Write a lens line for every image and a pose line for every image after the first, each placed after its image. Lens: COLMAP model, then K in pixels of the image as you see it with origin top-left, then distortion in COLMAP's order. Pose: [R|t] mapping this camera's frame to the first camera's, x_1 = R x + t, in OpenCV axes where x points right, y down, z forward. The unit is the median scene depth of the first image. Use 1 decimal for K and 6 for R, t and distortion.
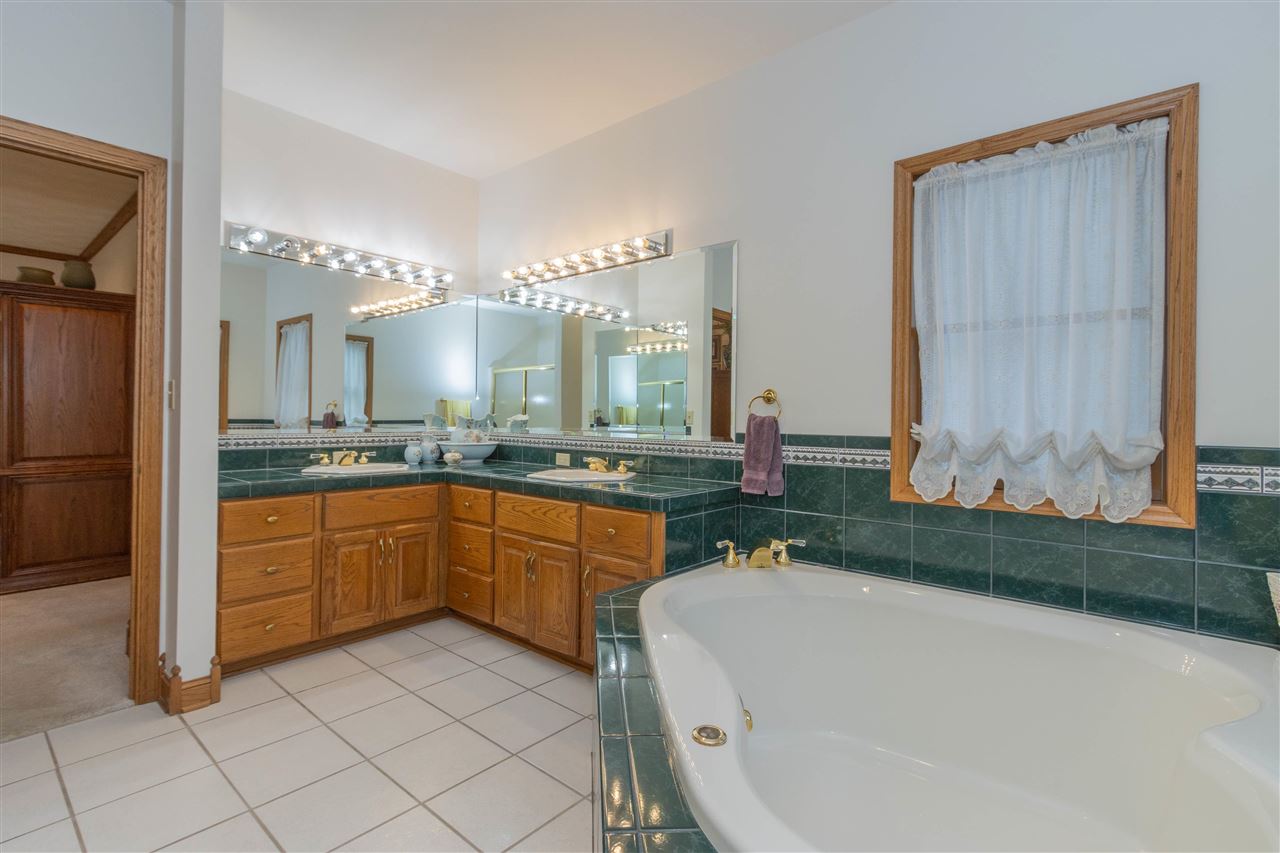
lens RADIAL K [[585.6, 0, 648.9], [0, 585.6, 418.3], [0, 0, 1]] dist [0.013956, 0.000855]
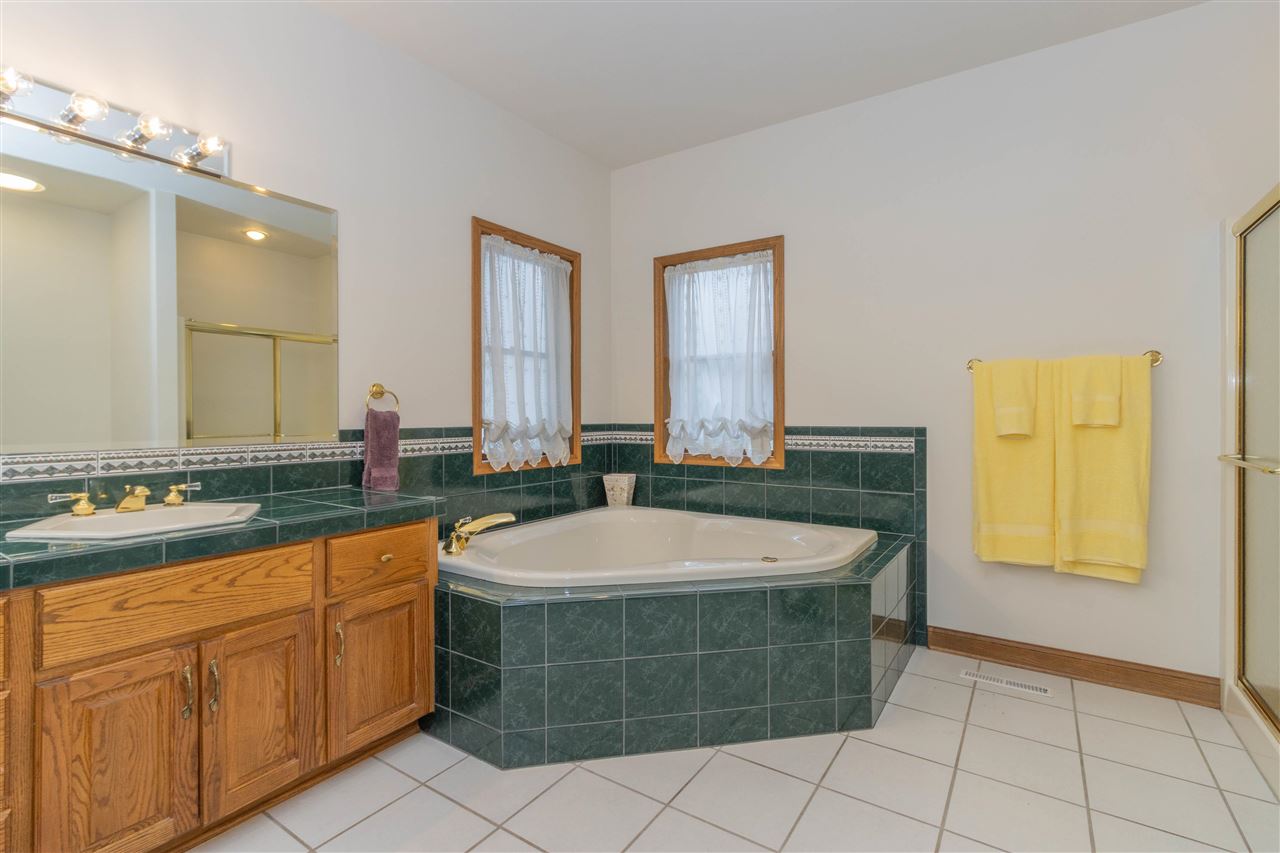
lens RADIAL K [[585.6, 0, 647.1], [0, 585.6, 420.3], [0, 0, 1]] dist [0.013956, 0.000855]
pose [[-0.111143, -0.021735, 0.993567, -0.880492], [-0.003415, 0.999763, 0.021488, -0.011279], [-0.993799, -0.001004, -0.111191, 0.730492]]
